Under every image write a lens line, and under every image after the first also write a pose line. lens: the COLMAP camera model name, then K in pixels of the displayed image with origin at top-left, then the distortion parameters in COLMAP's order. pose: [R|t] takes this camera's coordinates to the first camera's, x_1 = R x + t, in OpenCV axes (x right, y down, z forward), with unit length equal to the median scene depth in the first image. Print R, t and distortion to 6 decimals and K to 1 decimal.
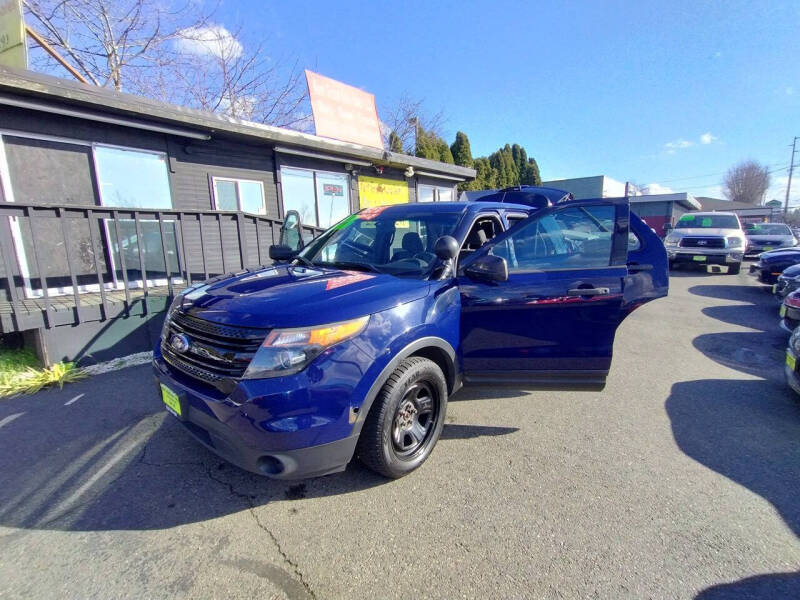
lens RADIAL K [[364.1, 0, 401.9], [0, 364.1, 297.1], [0, 0, 1]] dist [-0.003687, 0.000367]
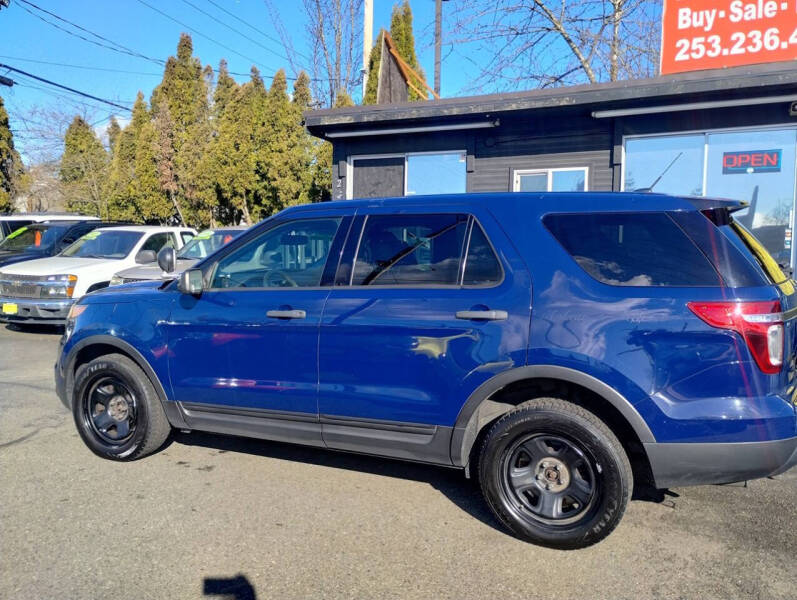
lens RADIAL K [[663.3, 0, 398.5], [0, 663.3, 300.0], [0, 0, 1]] dist [0.065975, -0.070369]
pose [[0.246681, 0.096291, -0.964301, 1.234154], [-0.184446, 0.981528, 0.050827, -0.143047], [0.951382, 0.165323, 0.259885, 0.708726]]
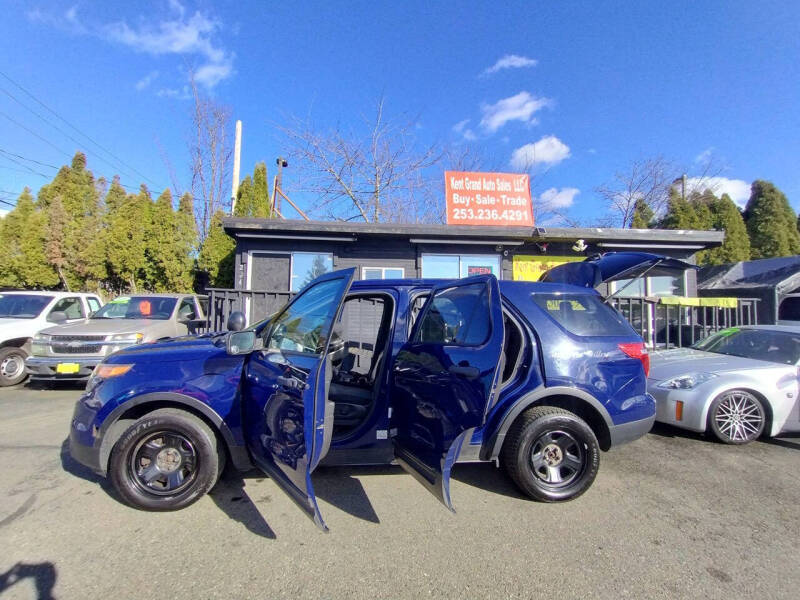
lens RADIAL K [[364.1, 0, 401.9], [0, 364.1, 297.1], [0, 0, 1]] dist [-0.003687, 0.000367]
pose [[0.695537, -0.002449, -0.718486, 0.811551], [-0.155526, 0.975772, -0.153885, -0.071277], [0.701455, 0.218776, 0.678305, 0.365578]]
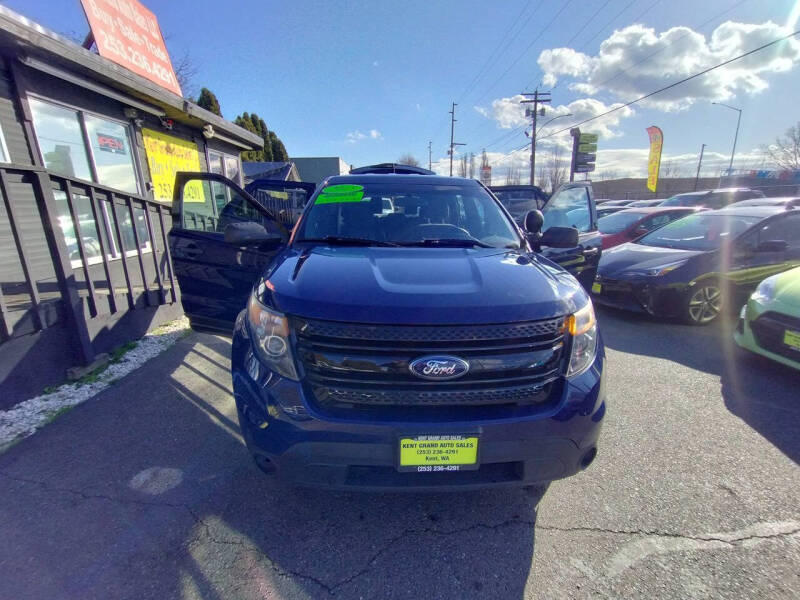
lens RADIAL K [[364.1, 0, 401.9], [0, 364.1, 297.1], [0, 0, 1]] dist [-0.003687, 0.000367]
pose [[0.739125, -0.154365, 0.655642, -0.576743], [0.115351, 0.988014, 0.102580, -0.042269], [-0.663618, -0.000191, 0.748072, 0.287106]]
